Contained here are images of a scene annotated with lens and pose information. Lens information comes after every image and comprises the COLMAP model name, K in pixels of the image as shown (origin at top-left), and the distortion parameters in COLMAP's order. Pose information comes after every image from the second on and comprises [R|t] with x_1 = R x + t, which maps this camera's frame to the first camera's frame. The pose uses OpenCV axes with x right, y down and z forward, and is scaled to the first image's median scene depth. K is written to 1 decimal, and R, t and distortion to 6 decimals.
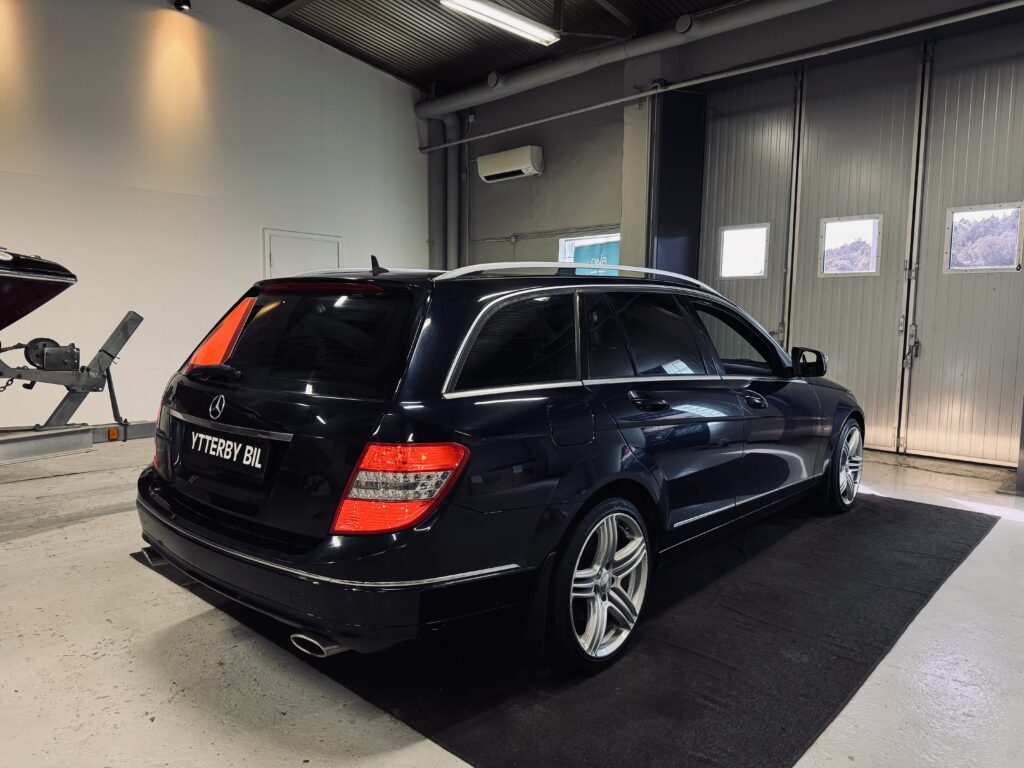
lens RADIAL K [[739.2, 0, 512.0], [0, 739.2, 384.0], [0, 0, 1]] dist [0.087097, -0.117387]
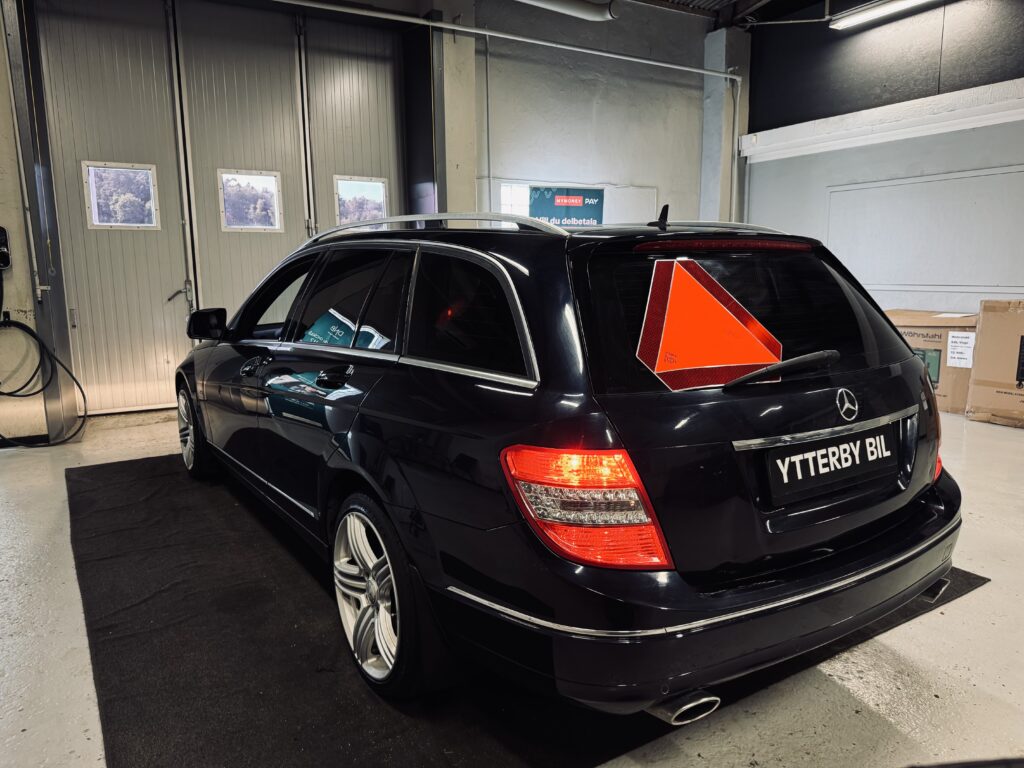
lens RADIAL K [[739.2, 0, 512.0], [0, 739.2, 384.0], [0, 0, 1]] dist [0.087097, -0.117387]
pose [[0.232677, -0.167895, 0.957952, -1.152636], [0.106000, 0.983496, 0.146626, -0.133705], [-0.966760, 0.067426, 0.246634, 1.086321]]
